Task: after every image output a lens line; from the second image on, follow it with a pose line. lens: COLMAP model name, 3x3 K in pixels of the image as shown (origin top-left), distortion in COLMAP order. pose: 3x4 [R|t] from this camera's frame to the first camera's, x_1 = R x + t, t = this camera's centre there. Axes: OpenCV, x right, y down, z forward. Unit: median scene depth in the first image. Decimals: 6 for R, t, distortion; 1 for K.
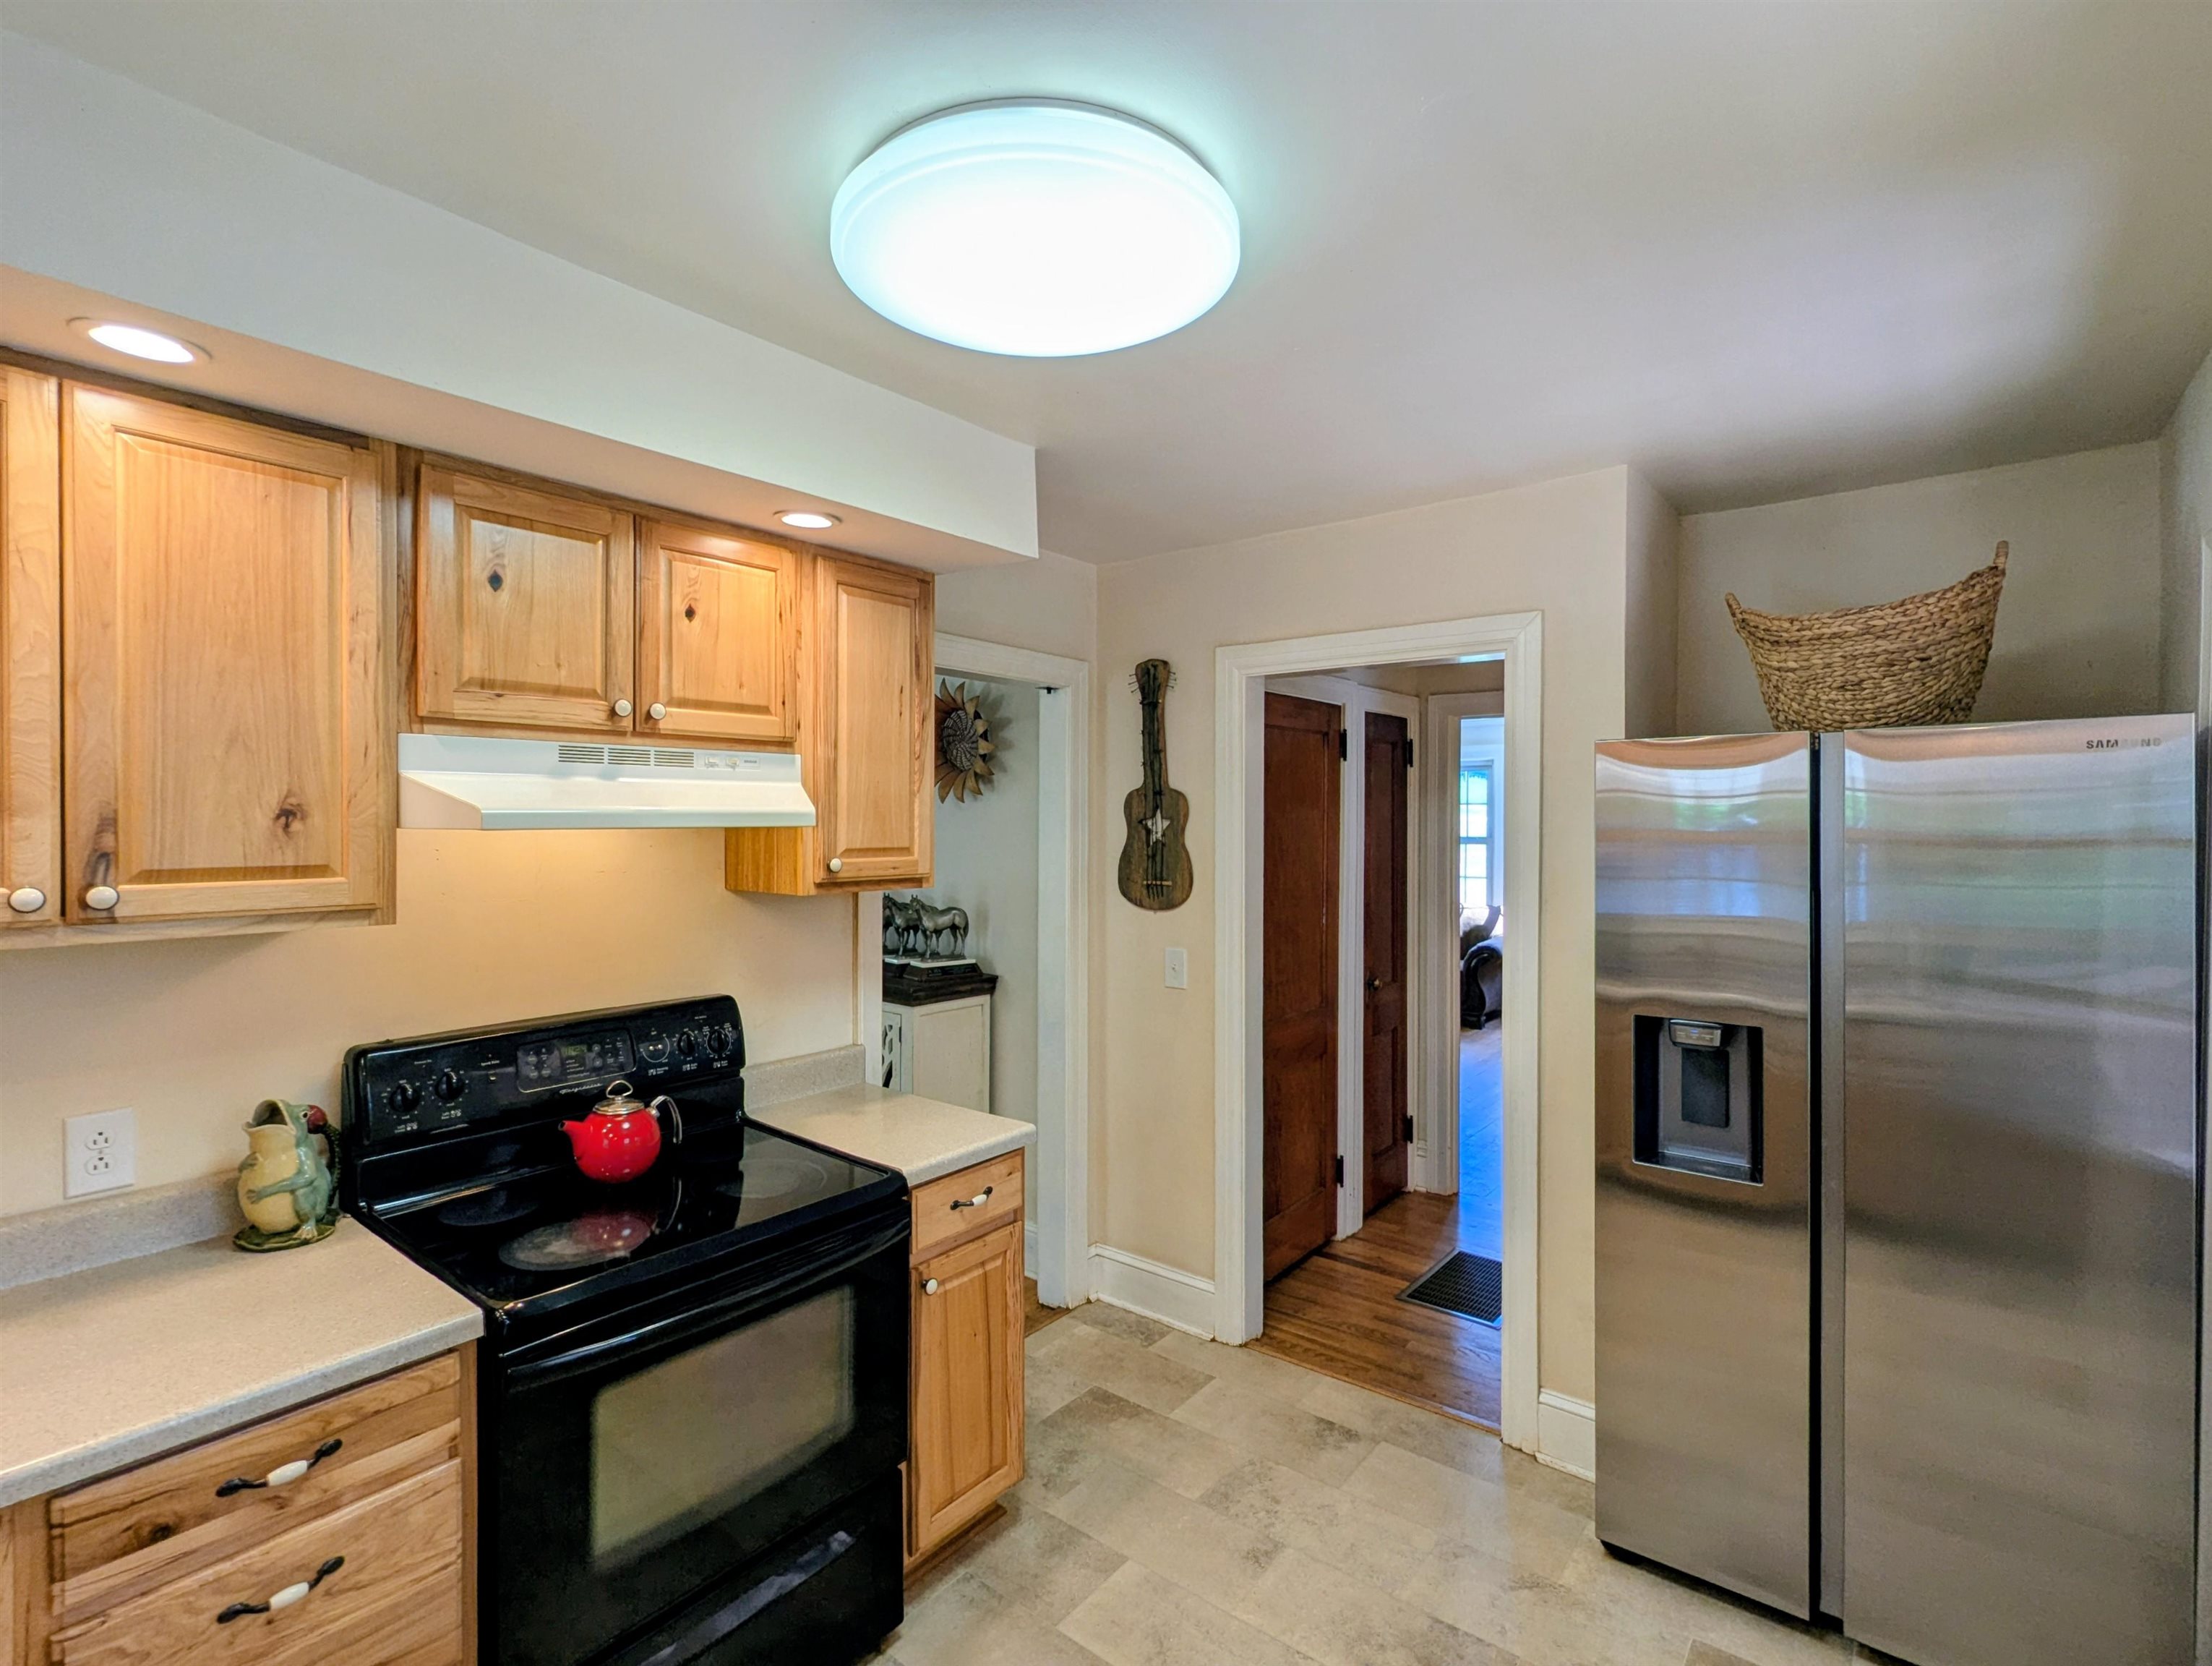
lens RADIAL K [[1058.0, 0, 1095.6], [0, 1058.0, 831.1], [0, 0, 1]] dist [0.006168, 0.002033]
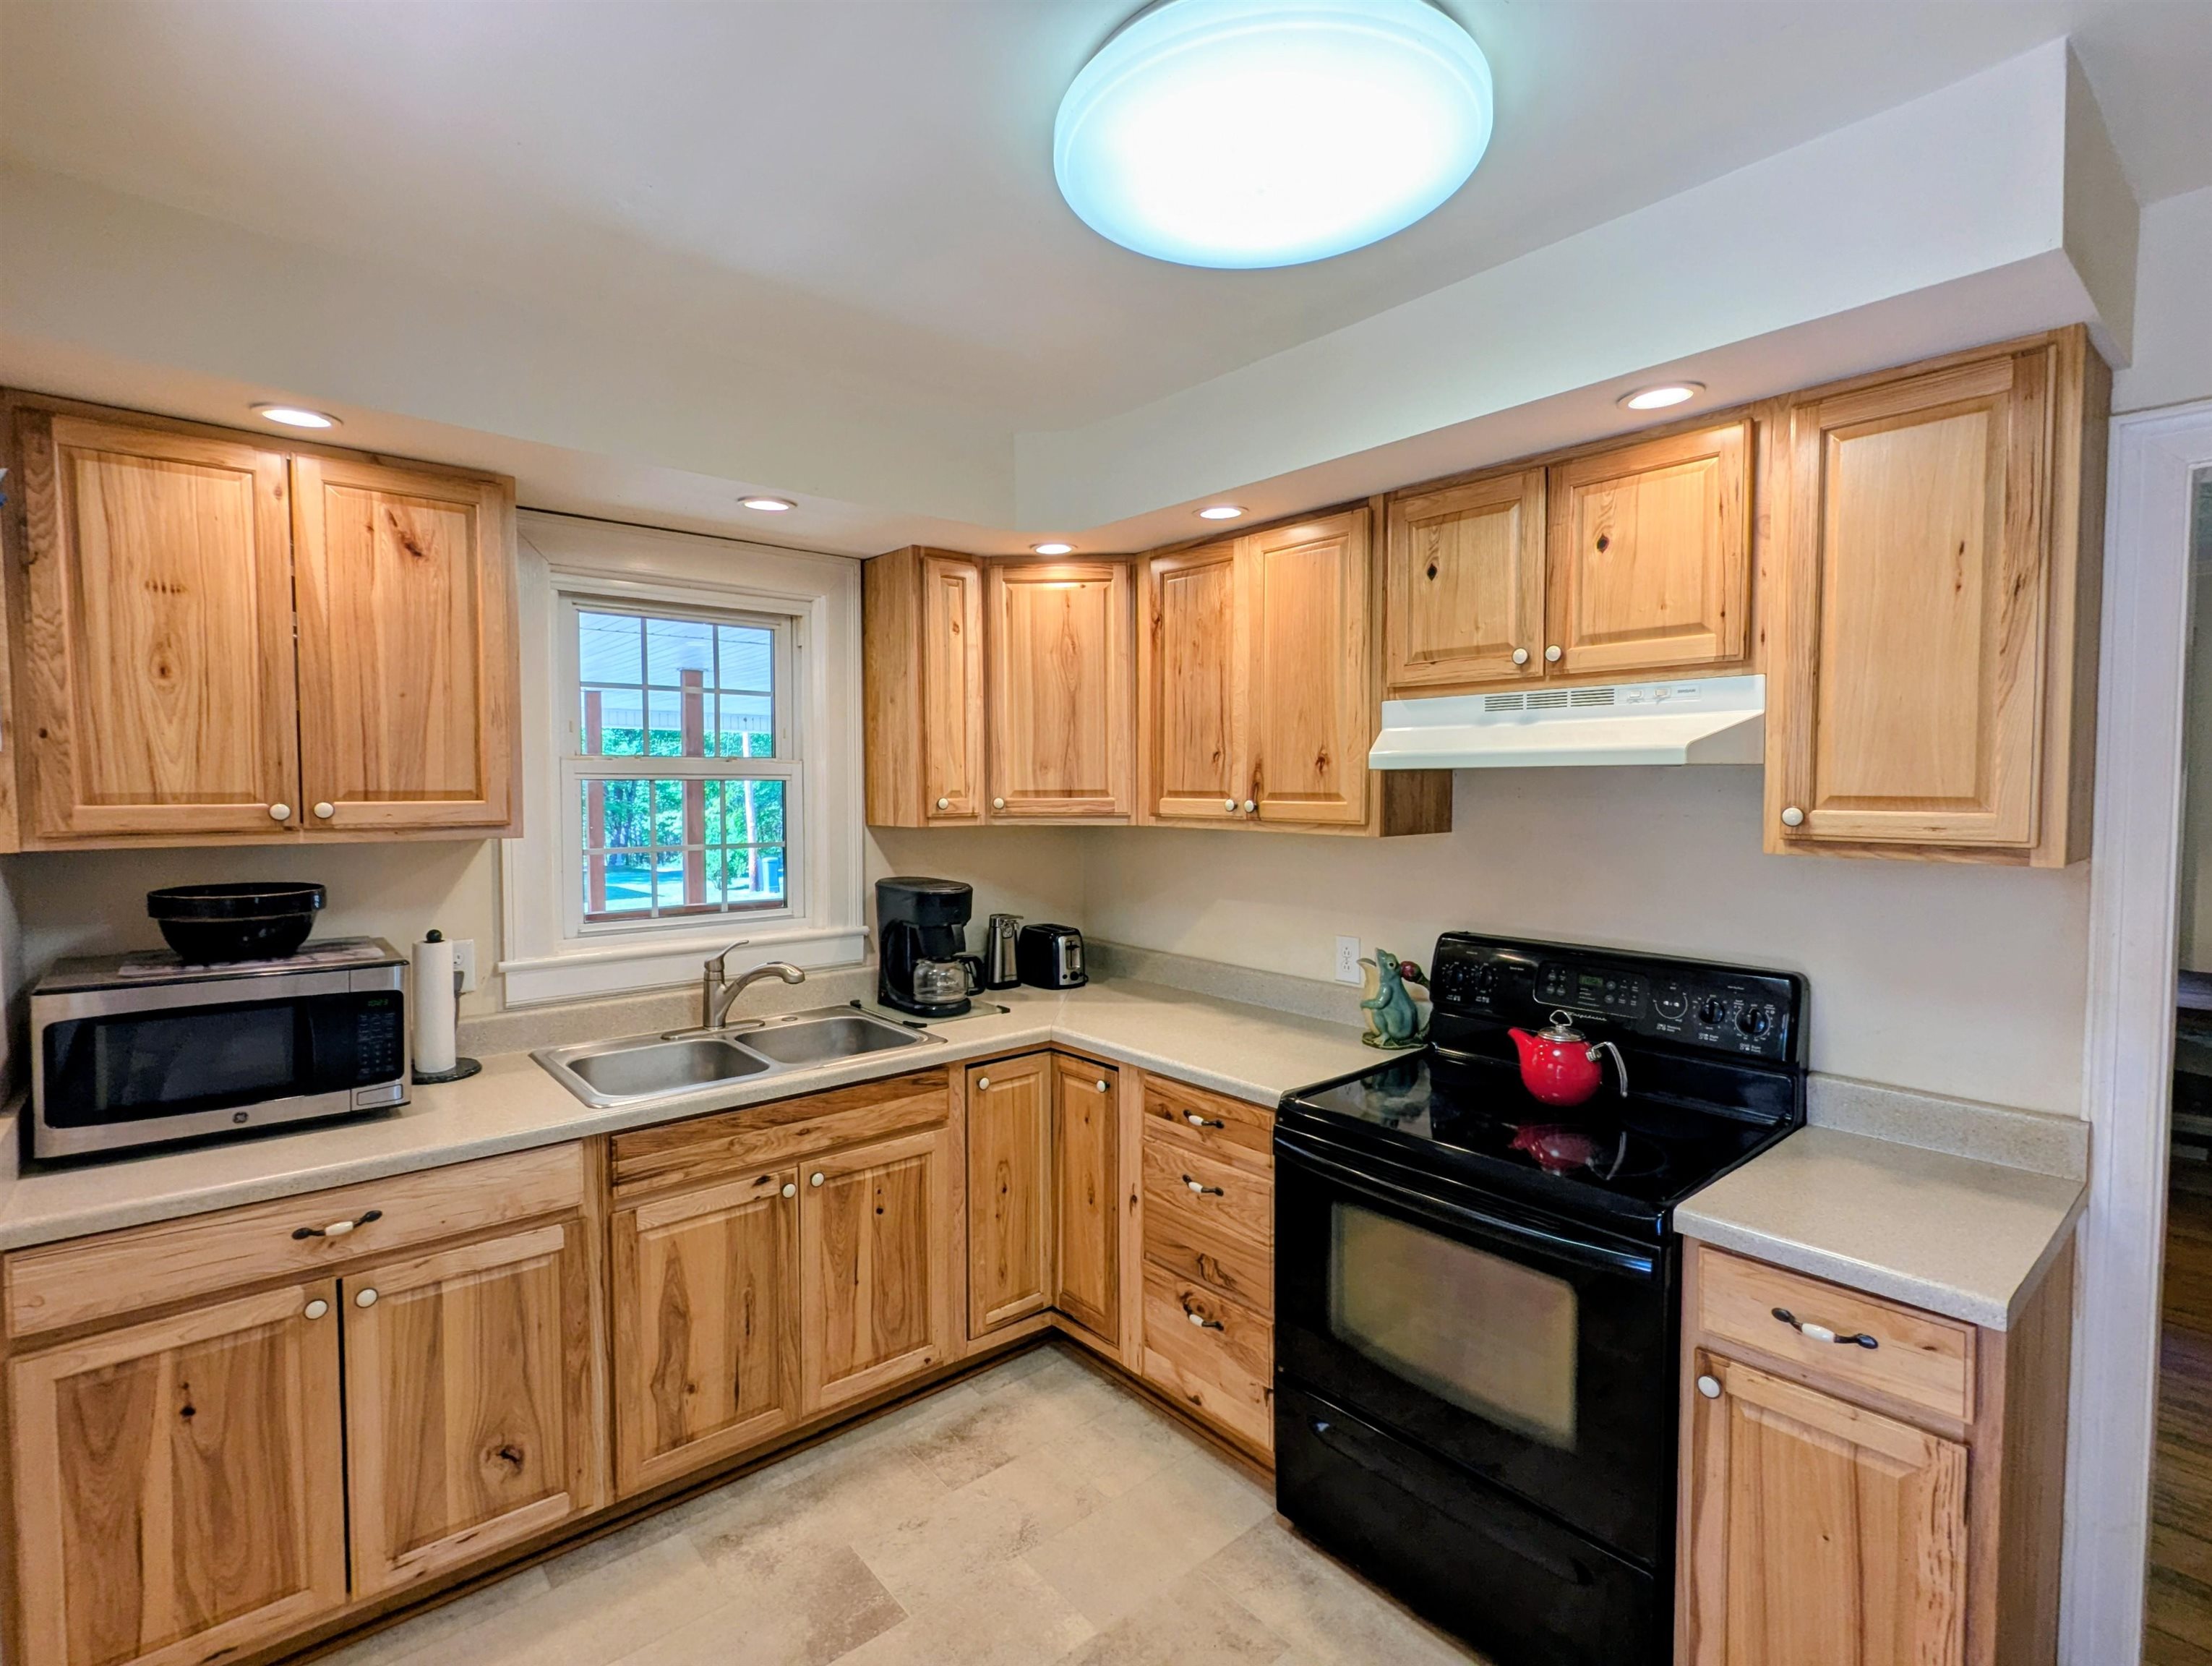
lens RADIAL K [[1058.0, 0, 1100.6], [0, 1058.0, 830.6], [0, 0, 1]] dist [0.006168, 0.002033]
pose [[-0.182359, 0.041527, -0.982355, 0.720229], [-0.014232, 0.998892, 0.044868, 0.018719], [0.983129, 0.022163, -0.181566, 0.807330]]
